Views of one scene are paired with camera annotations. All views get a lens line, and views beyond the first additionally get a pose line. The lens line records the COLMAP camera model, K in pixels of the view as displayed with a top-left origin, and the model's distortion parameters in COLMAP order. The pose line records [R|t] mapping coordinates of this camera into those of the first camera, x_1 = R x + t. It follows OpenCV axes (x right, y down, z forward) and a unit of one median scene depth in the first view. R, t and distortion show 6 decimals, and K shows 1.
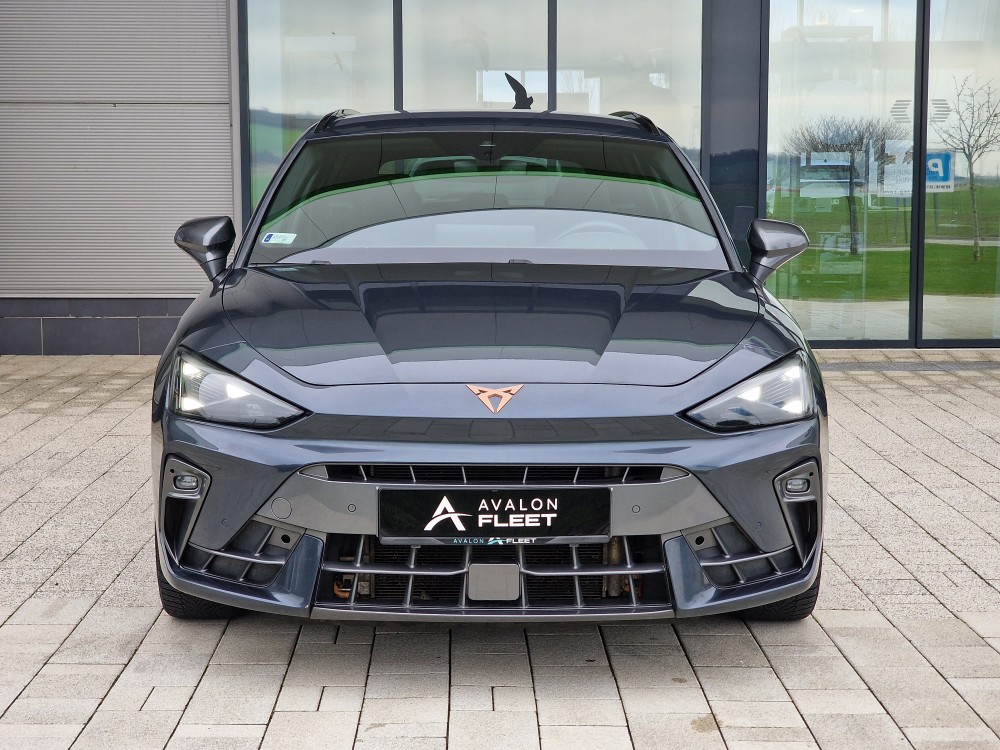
lens RADIAL K [[1998.9, 0, 500.0], [0, 1998.9, 375.0], [0, 0, 1]] dist [-0.325904, 0.061119]
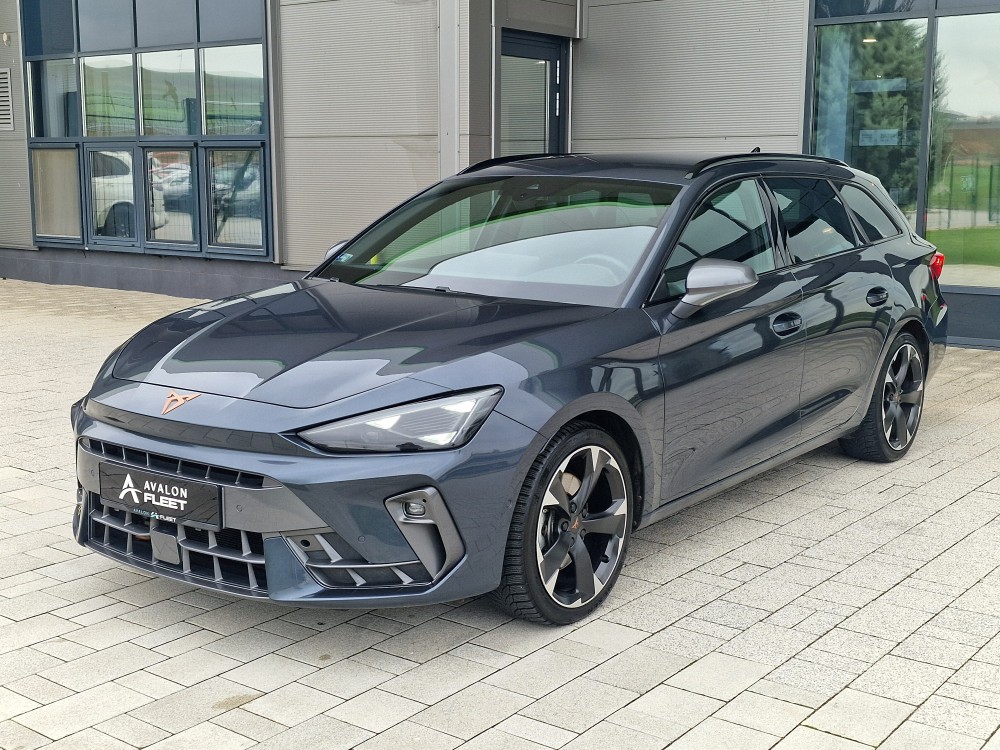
lens RADIAL K [[1276.4, 0, 500.0], [0, 1276.4, 375.0], [0, 0, 1]] dist [0.060685, 0.020439]
pose [[0.784990, 0.099156, -0.611522, 0.654103], [-0.071442, 0.995011, 0.069630, -0.076839], [0.615376, -0.010970, 0.788158, 0.492779]]
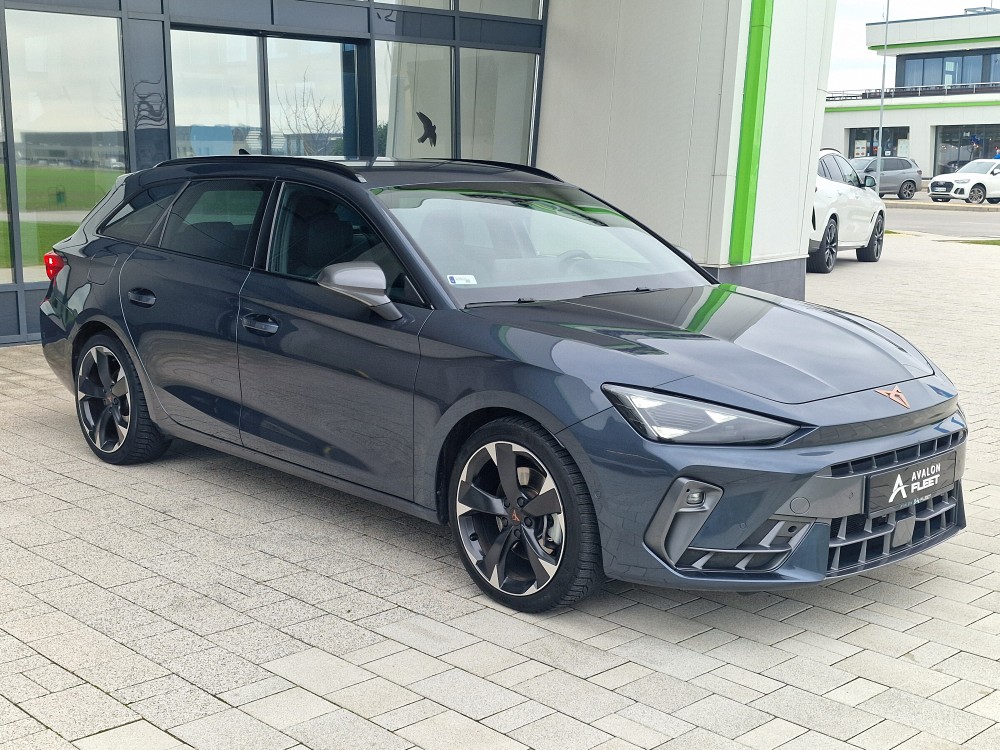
lens RADIAL K [[1276.4, 0, 500.0], [0, 1276.4, 375.0], [0, 0, 1]] dist [0.060685, 0.020439]
pose [[0.739027, -0.113545, 0.664038, -0.784354], [0.075203, 0.993438, 0.086174, -0.099407], [-0.669465, -0.013747, 0.742717, 0.535361]]
